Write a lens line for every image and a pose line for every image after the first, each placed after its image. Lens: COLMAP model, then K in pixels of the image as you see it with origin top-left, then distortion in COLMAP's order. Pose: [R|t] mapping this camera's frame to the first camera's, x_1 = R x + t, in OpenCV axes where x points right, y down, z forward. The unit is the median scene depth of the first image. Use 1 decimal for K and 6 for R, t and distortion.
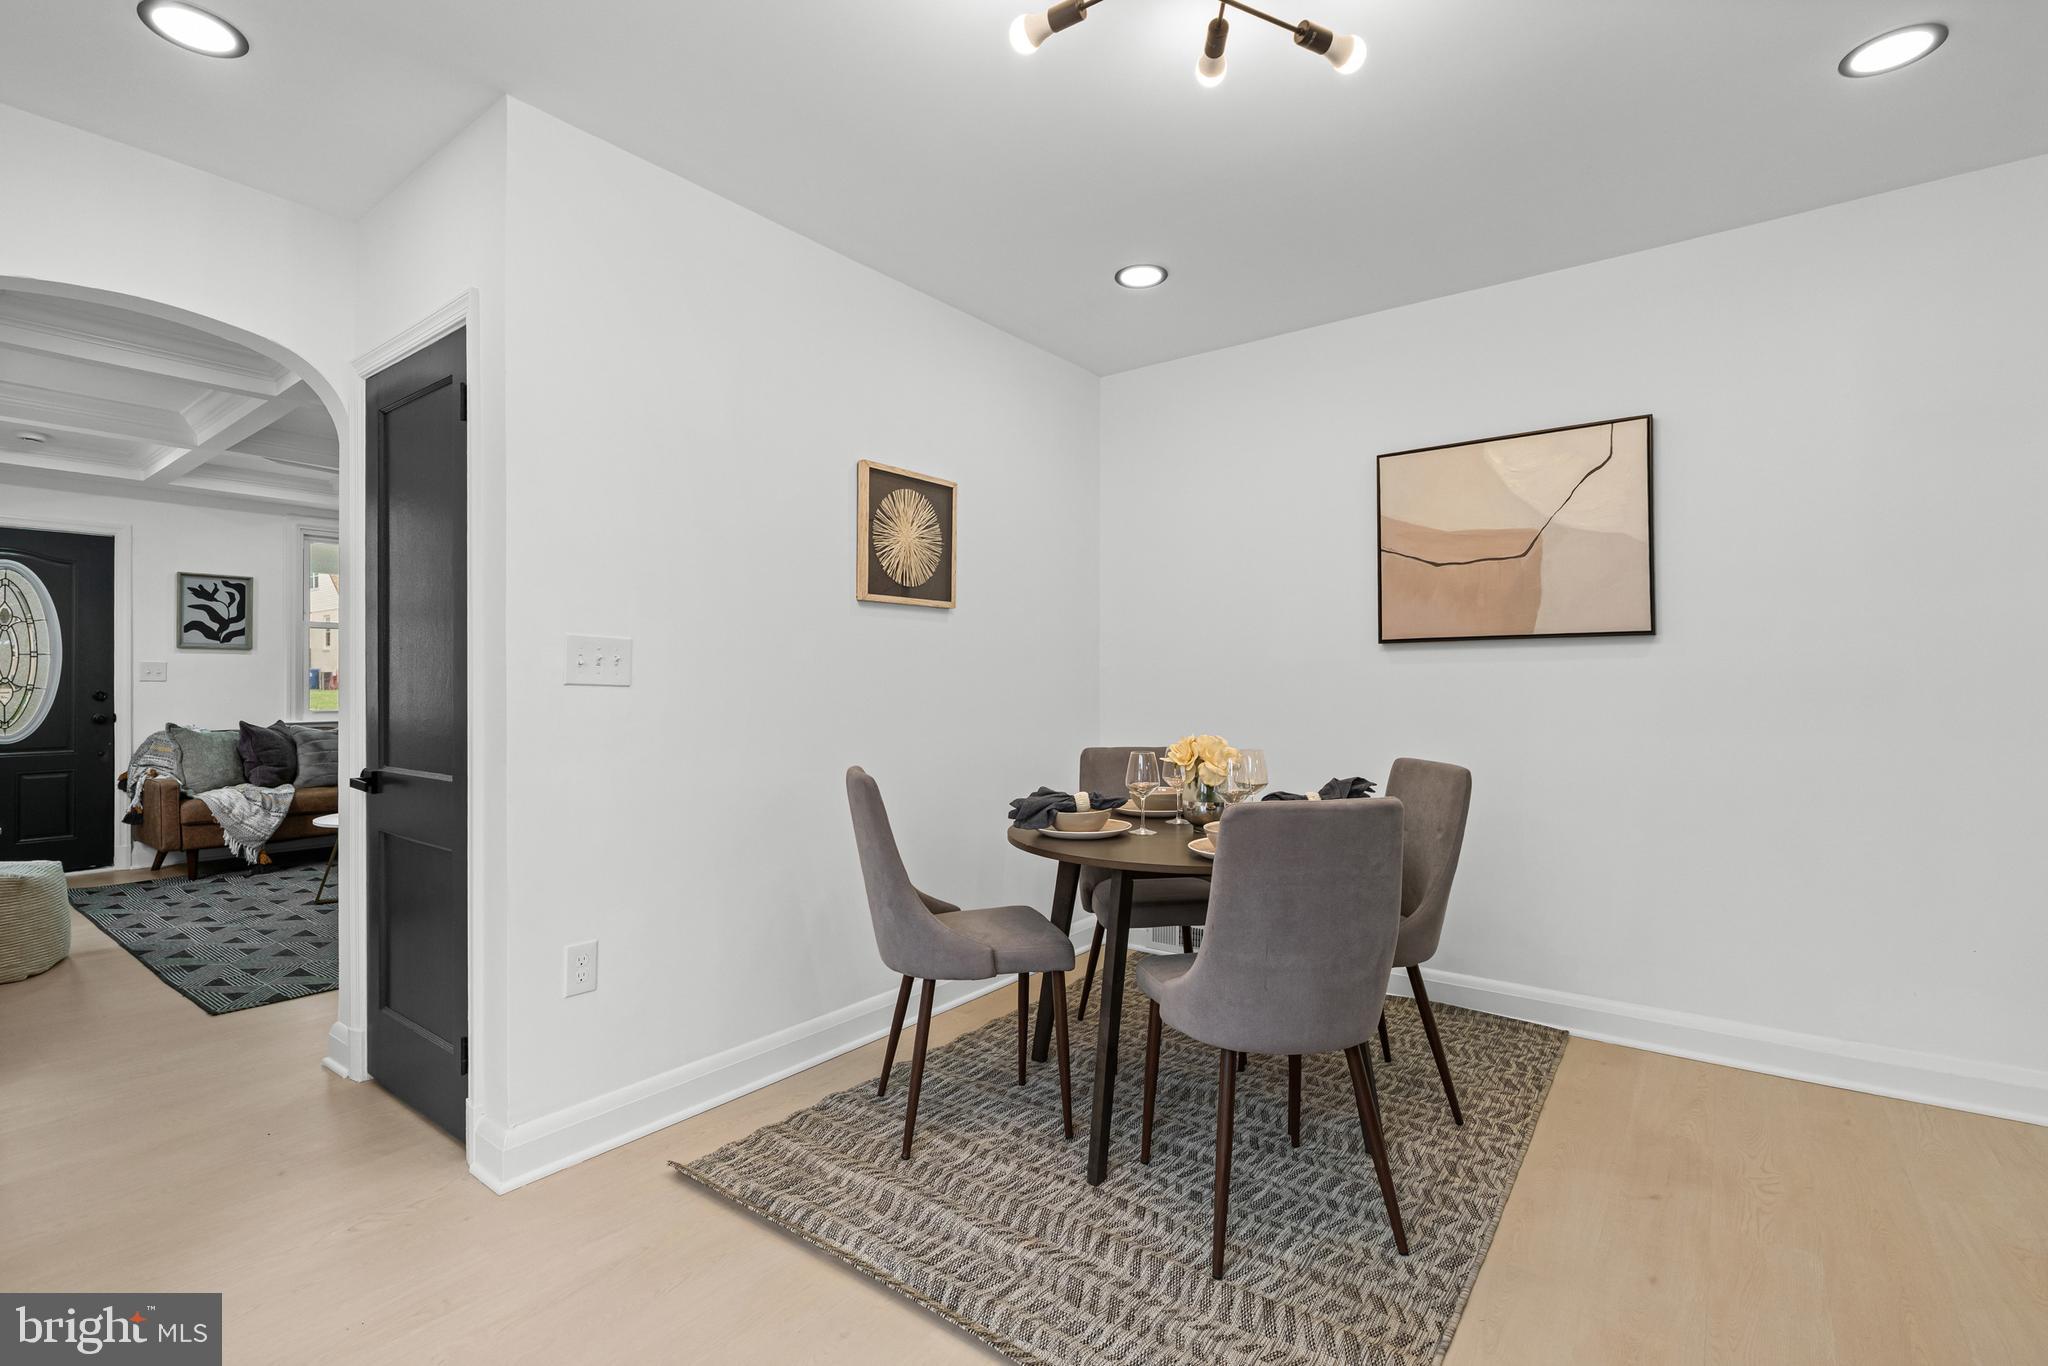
lens RADIAL K [[919.5, 0, 1026.1], [0, 919.5, 679.8], [0, 0, 1]] dist [-0.004553, -0.000522]
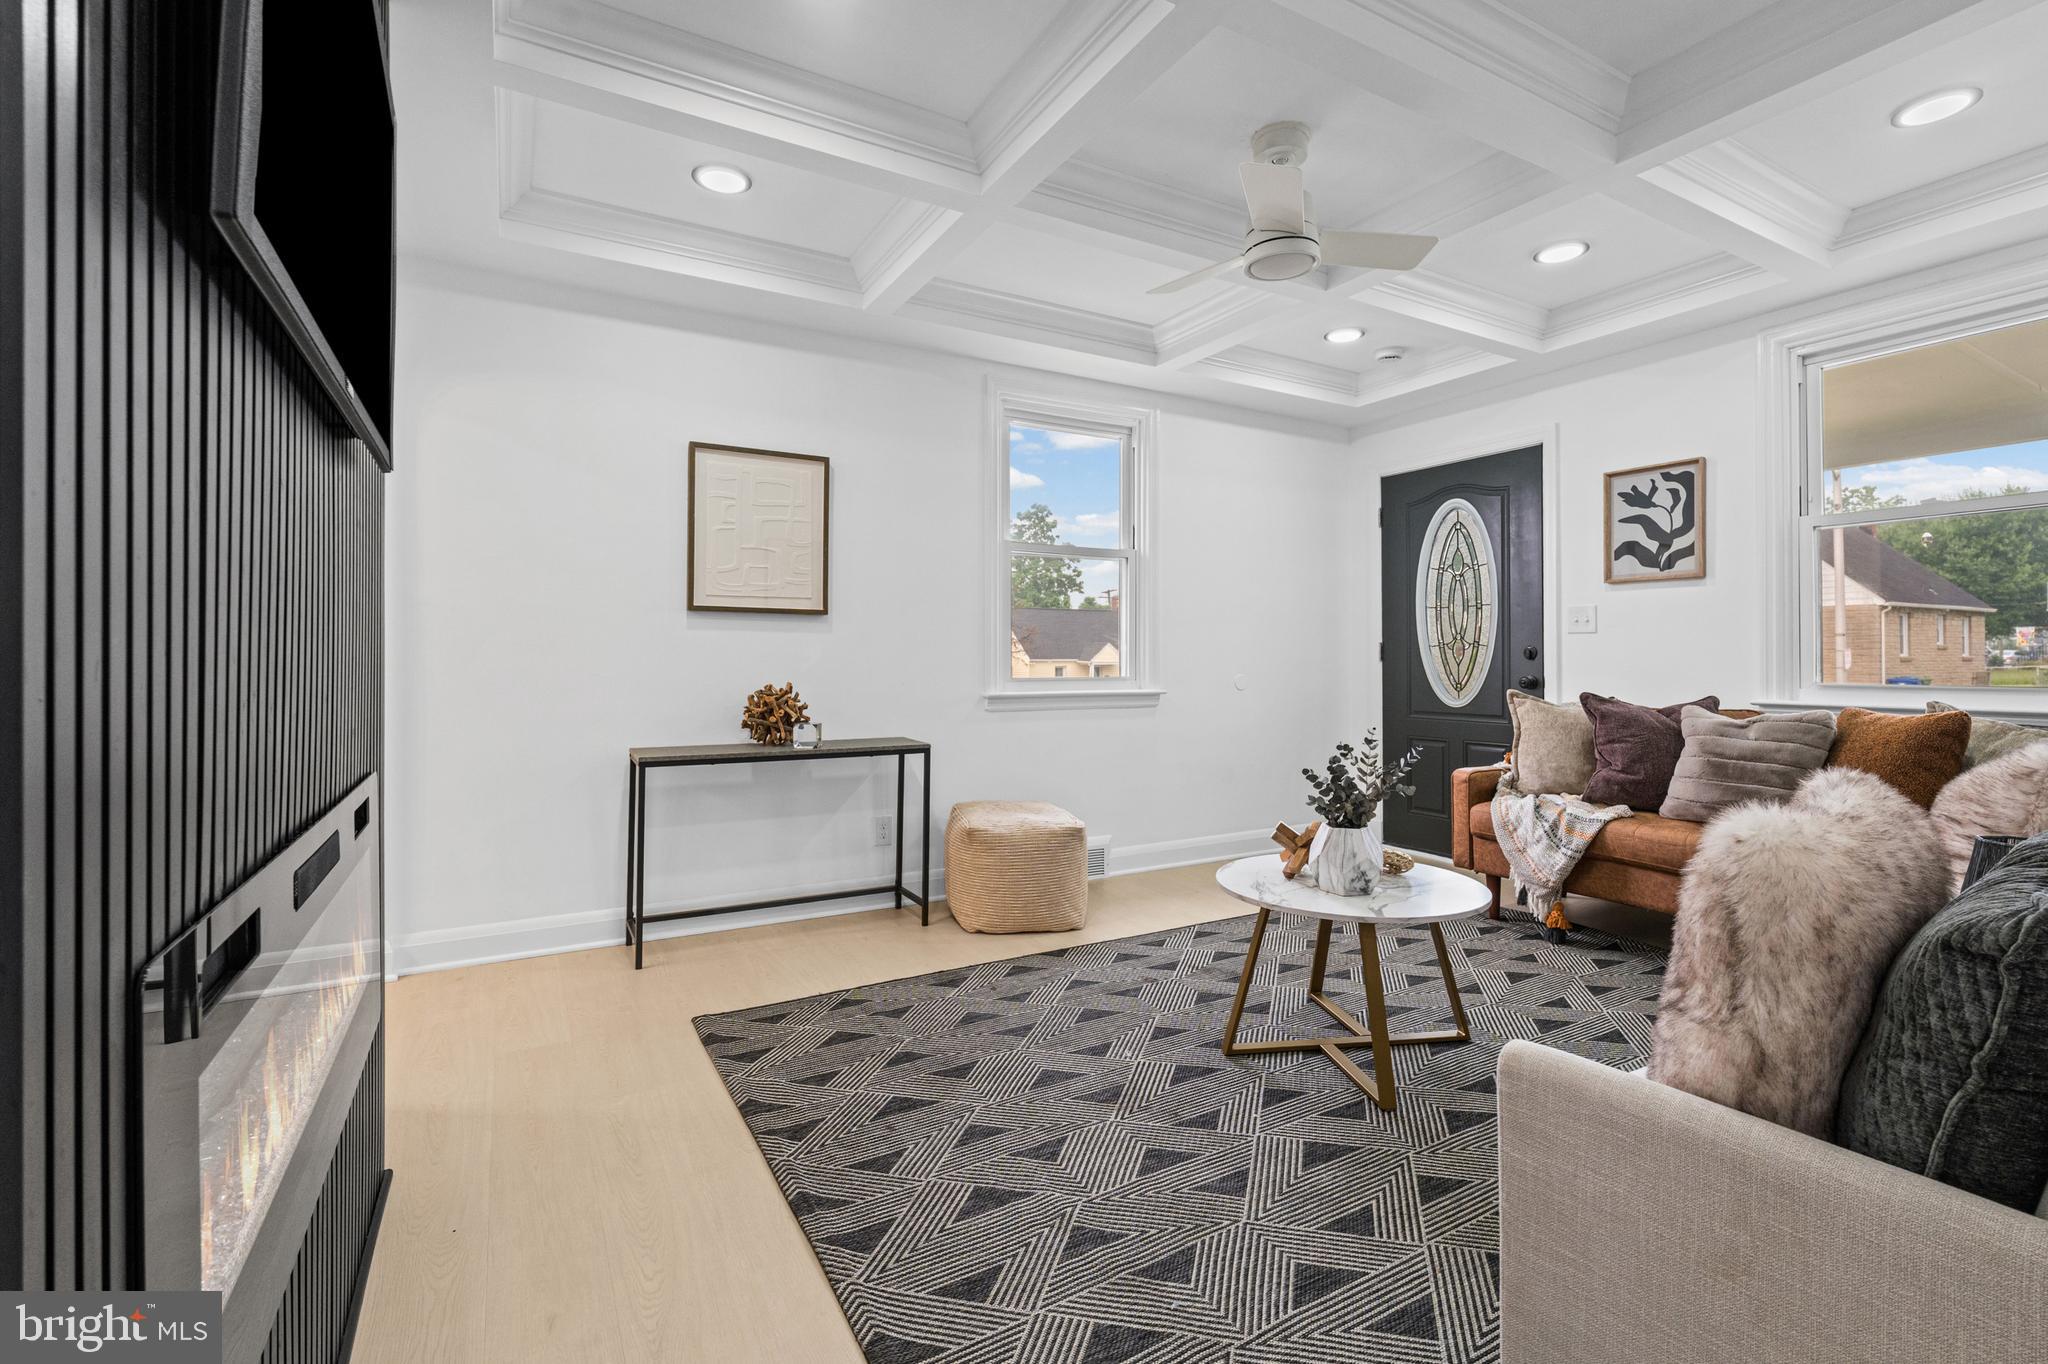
lens RADIAL K [[919.5, 0, 1025.6], [0, 919.5, 663.4], [0, 0, 1]] dist [-0.004553, -0.000522]
pose [[-0.393139, -0.001195, -0.919478, -0.122442], [0.002750, 0.999993, -0.002475, 0.024060], [0.919475, -0.003502, -0.393133, 0.846600]]
